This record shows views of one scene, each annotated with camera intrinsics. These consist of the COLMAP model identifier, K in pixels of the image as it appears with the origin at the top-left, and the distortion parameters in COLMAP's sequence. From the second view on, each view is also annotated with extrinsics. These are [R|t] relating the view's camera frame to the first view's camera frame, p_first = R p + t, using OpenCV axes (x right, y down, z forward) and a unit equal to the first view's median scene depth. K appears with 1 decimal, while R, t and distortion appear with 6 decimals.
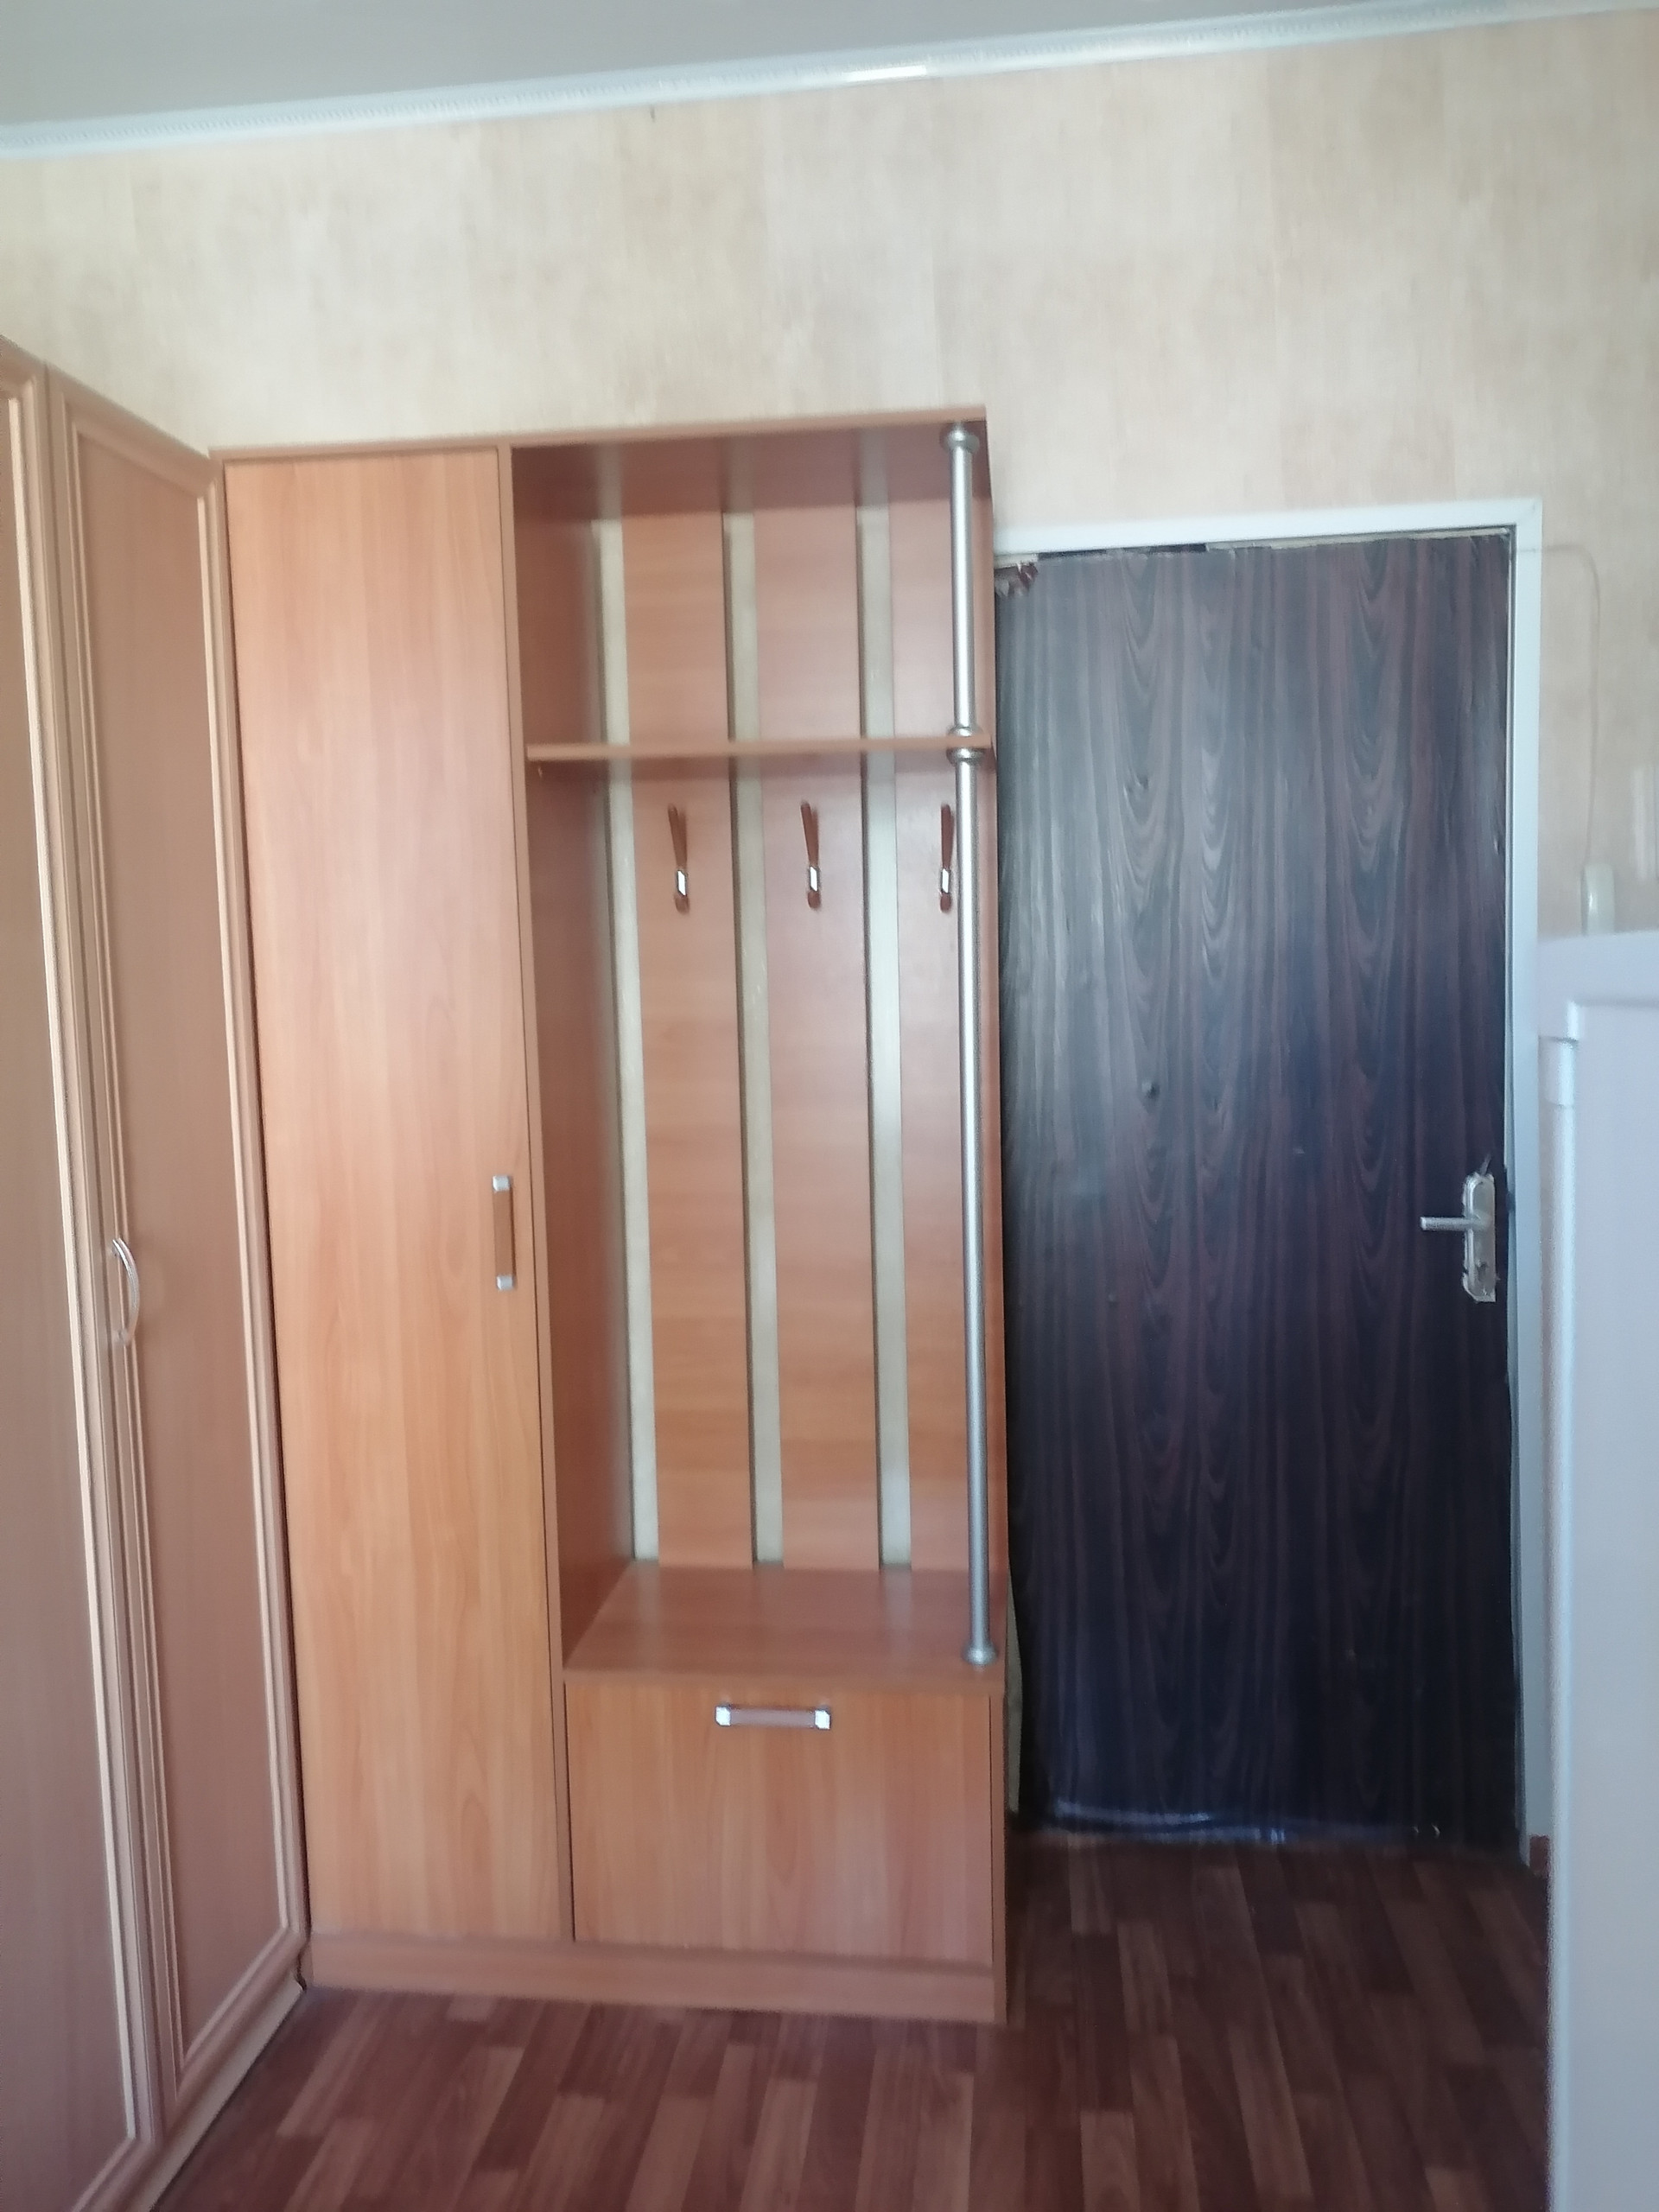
lens RADIAL K [[1635.1, 0, 849.5], [0, 1635.1, 1109.8], [0, 0, 1]] dist [0.001889, -0.023646]
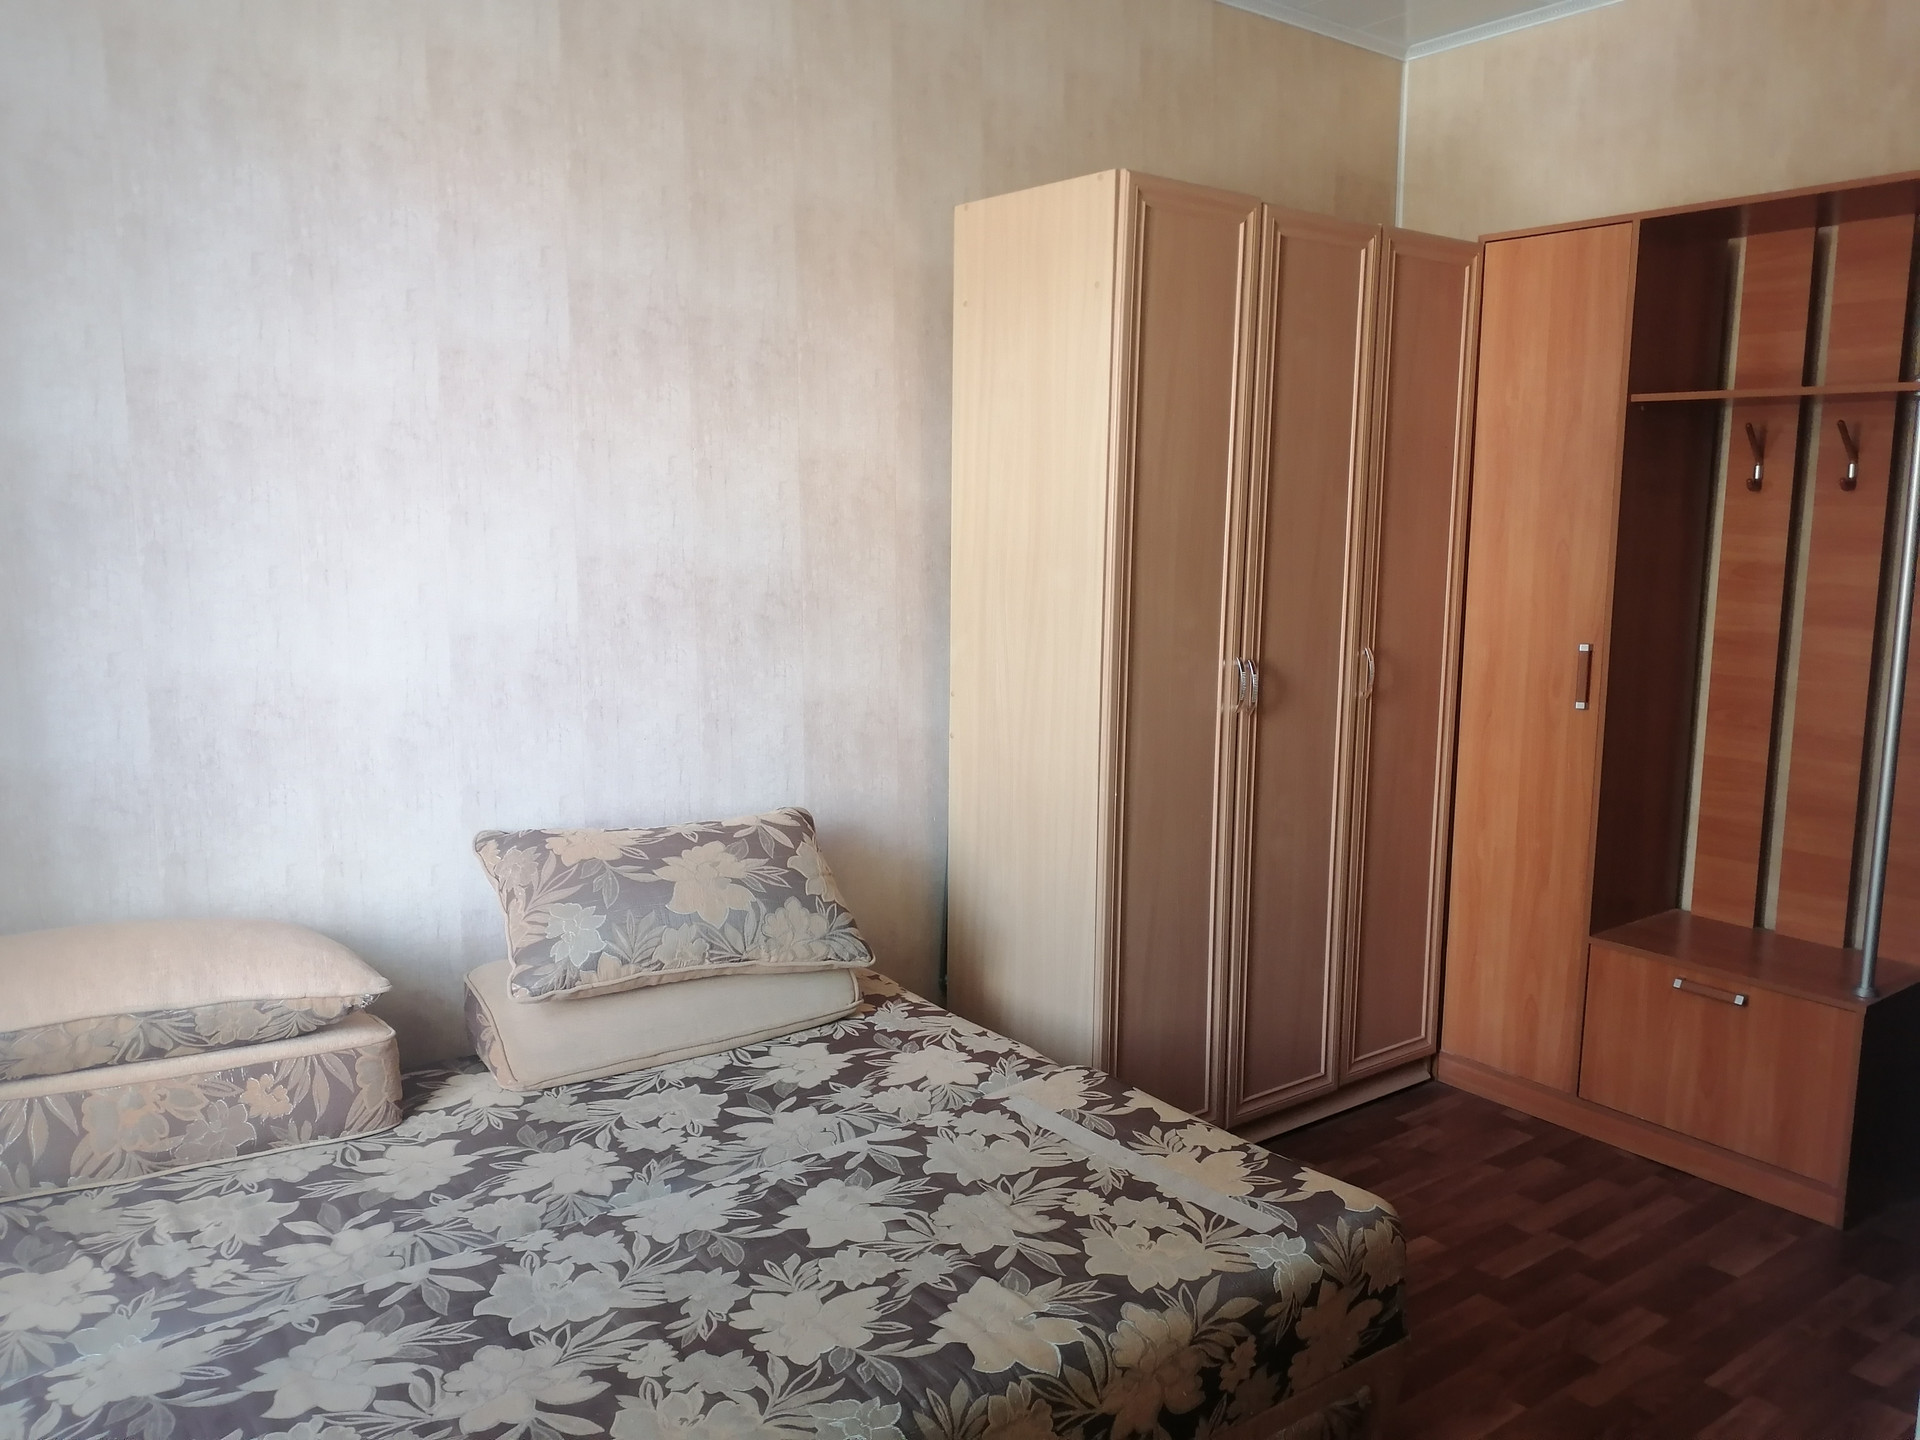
lens RADIAL K [[1492.5, 0, 962.3], [0, 1492.5, 703.0], [0, 0, 1]] dist [0.060113, -0.082802]
pose [[0.688251, 0.130264, -0.713681, 0.472345], [-0.097357, 0.991433, 0.087073, 0.028030], [0.718910, 0.009553, 0.695037, -0.577470]]
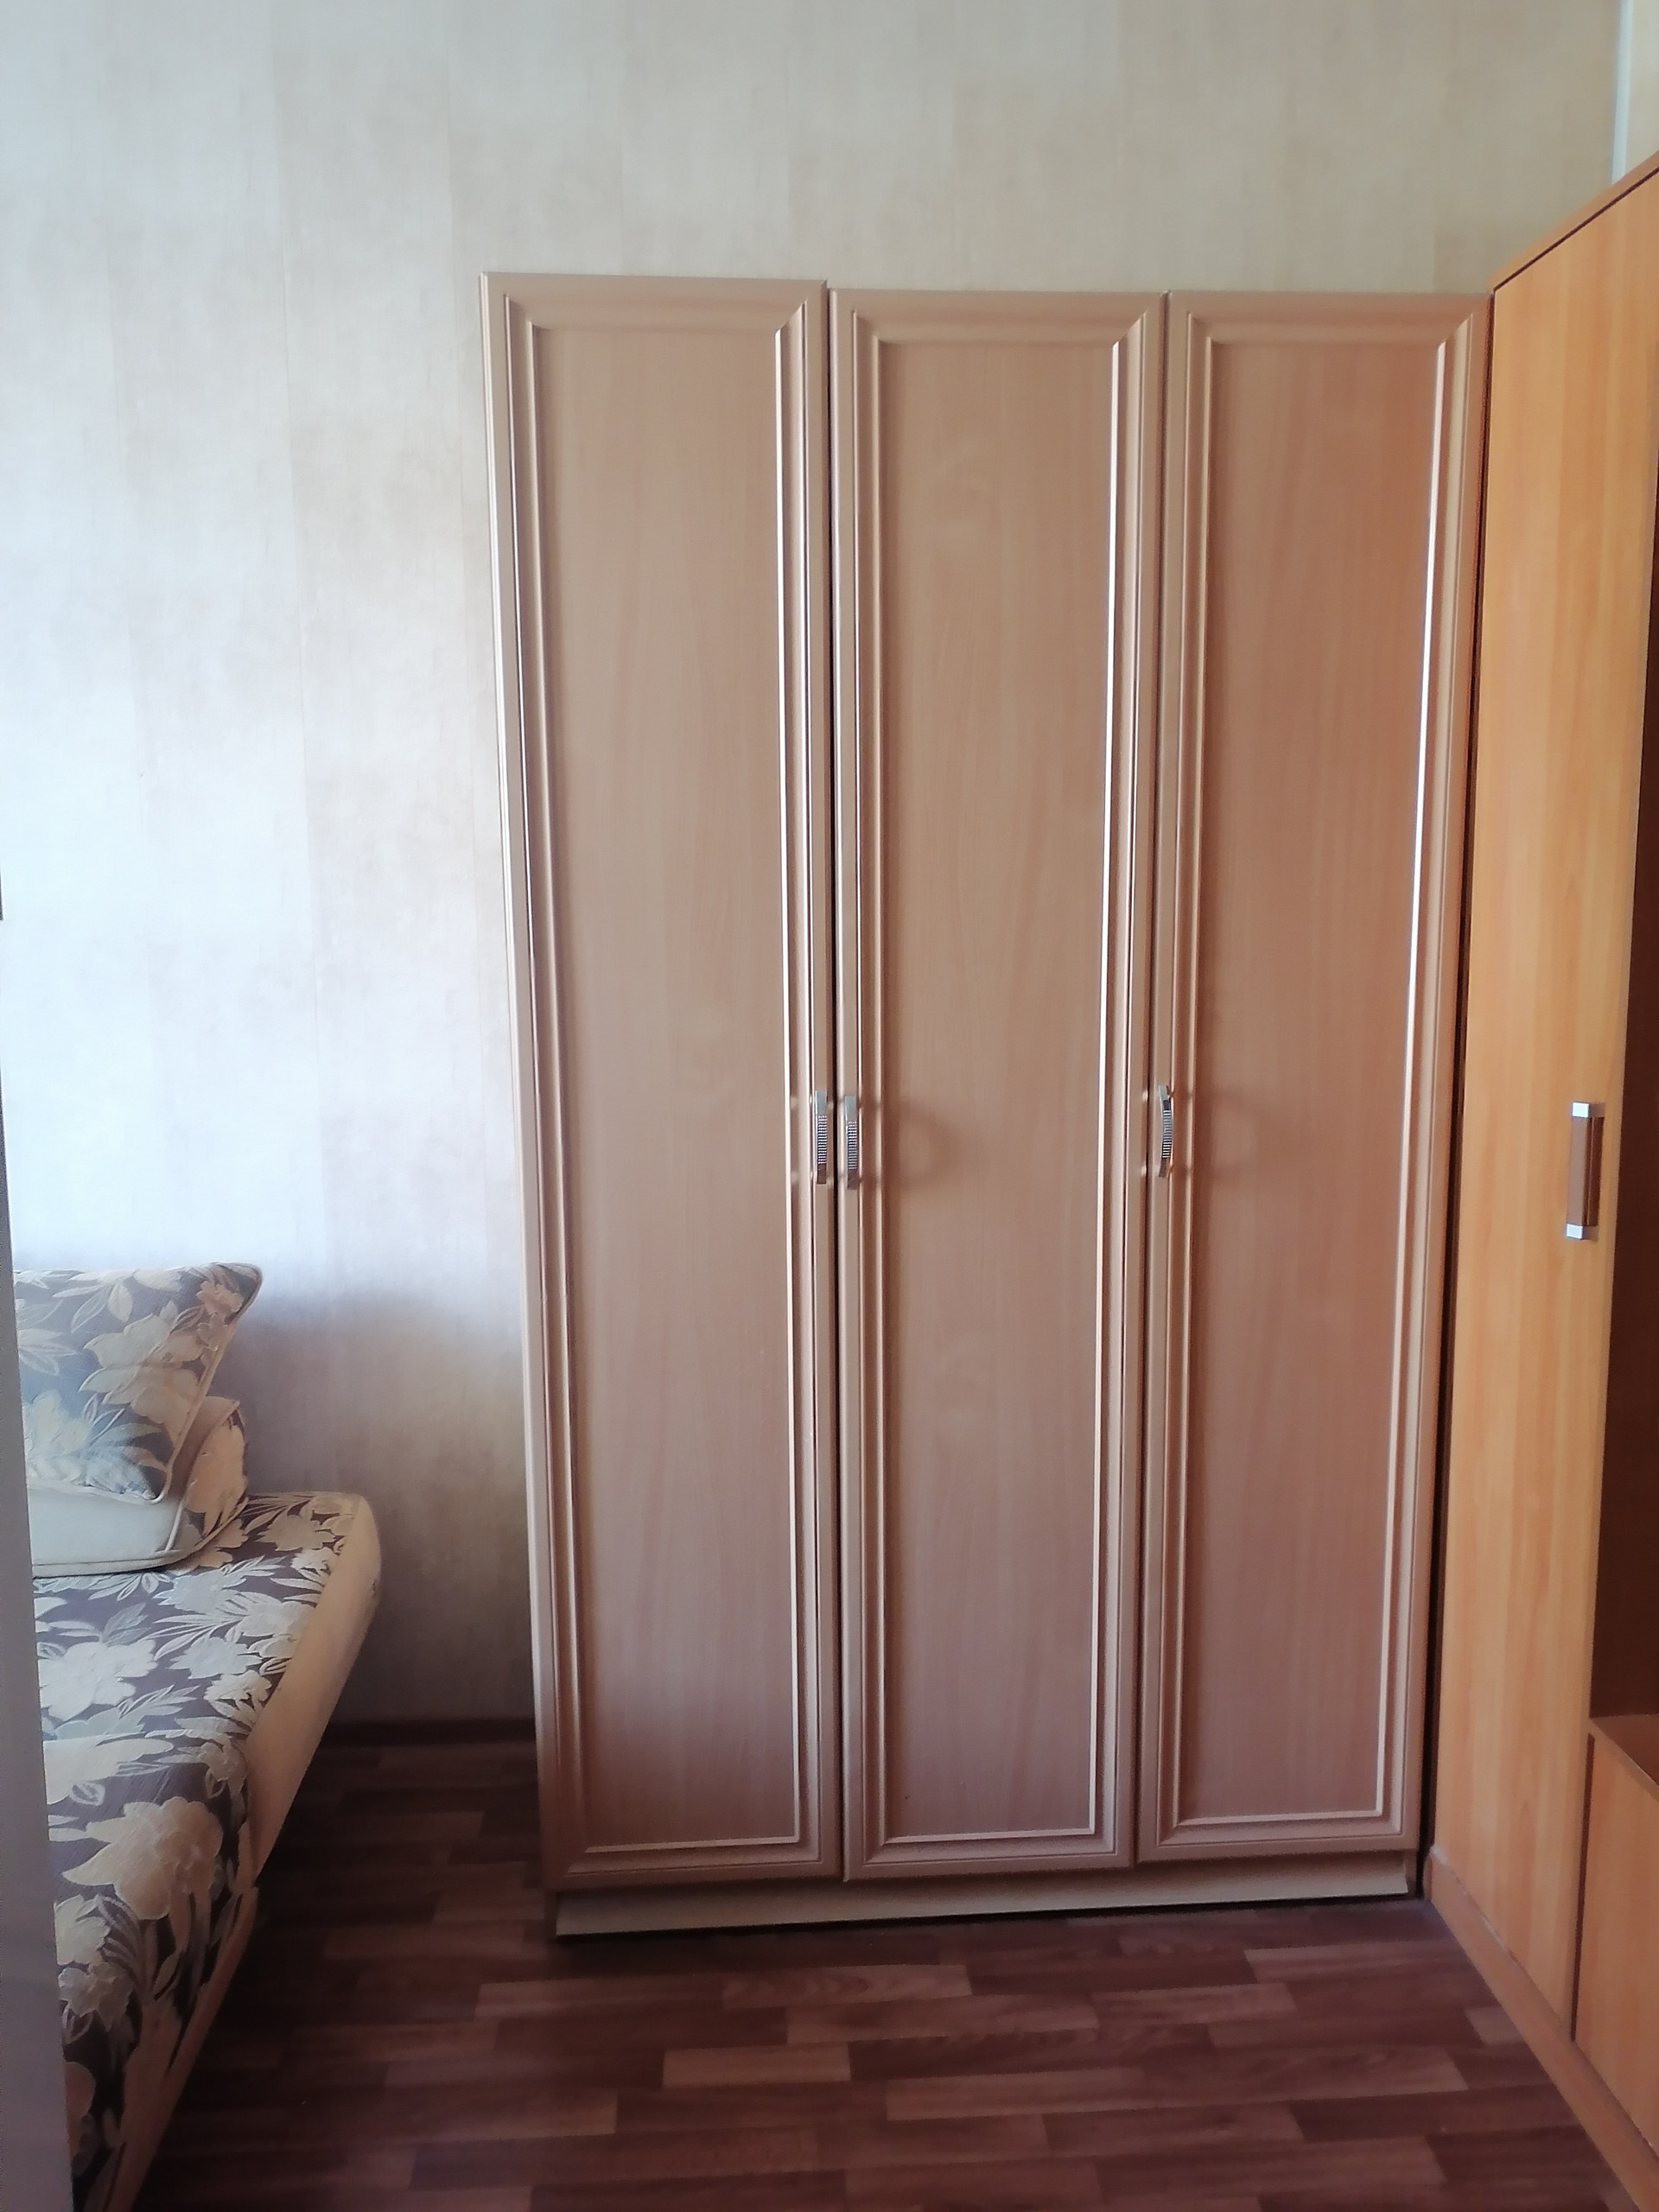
lens RADIAL K [[1673.2, 0, 829.5], [0, 1673.2, 1106.0], [0, 0, 1]] dist [0.002927, 0.003005]
pose [[0.165073, 0.166167, -0.972183, 0.531380], [-0.086895, 0.984322, 0.153488, -0.052556], [0.982446, 0.059141, 0.176924, 0.472655]]
